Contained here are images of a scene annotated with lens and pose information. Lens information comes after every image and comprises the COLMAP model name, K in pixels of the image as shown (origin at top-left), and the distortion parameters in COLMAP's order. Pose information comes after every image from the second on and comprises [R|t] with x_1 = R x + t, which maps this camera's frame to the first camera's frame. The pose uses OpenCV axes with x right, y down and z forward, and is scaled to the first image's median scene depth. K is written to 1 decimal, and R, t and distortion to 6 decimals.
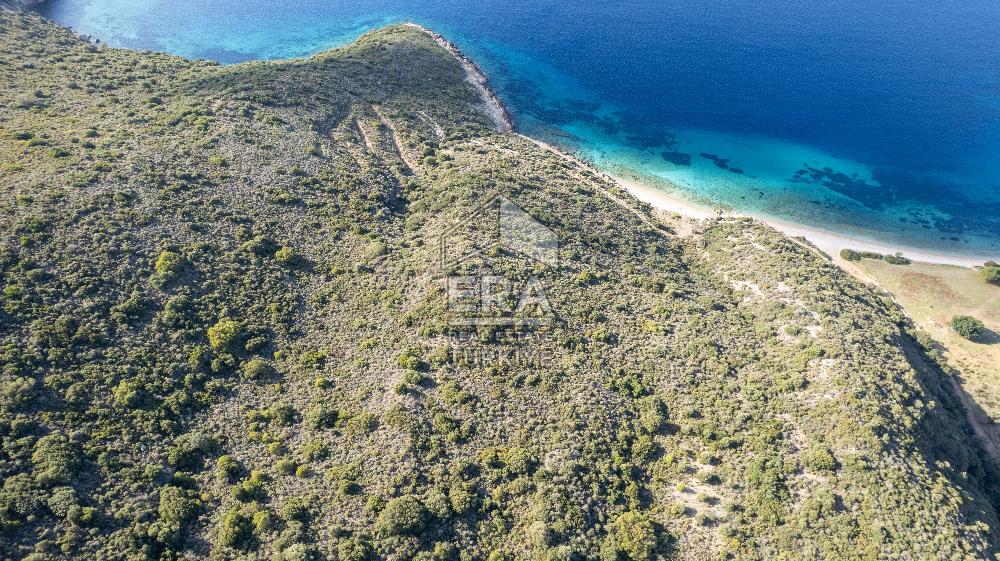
lens RADIAL K [[639.2, 0, 499.6], [0, 639.2, 286.0], [0, 0, 1]] dist [-0.082399, 0.074314]
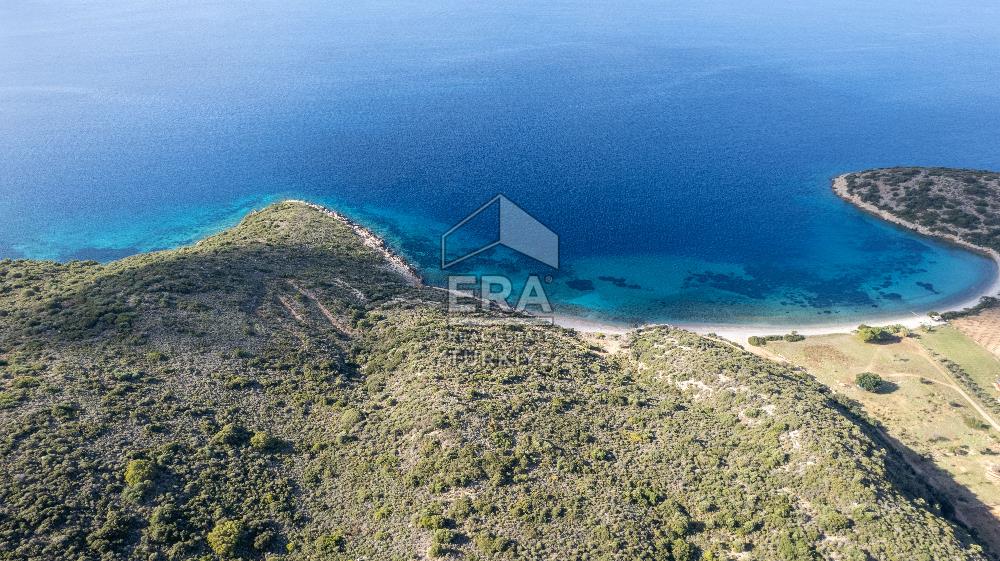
lens RADIAL K [[639.2, 0, 500.7], [0, 639.2, 285.3], [0, 0, 1]] dist [-0.082399, 0.074314]
pose [[0.959674, -0.151182, 0.237000, -0.198779], [0.202730, 0.956251, -0.210914, 0.000663], [-0.194745, 0.250456, 0.948339, -0.006379]]
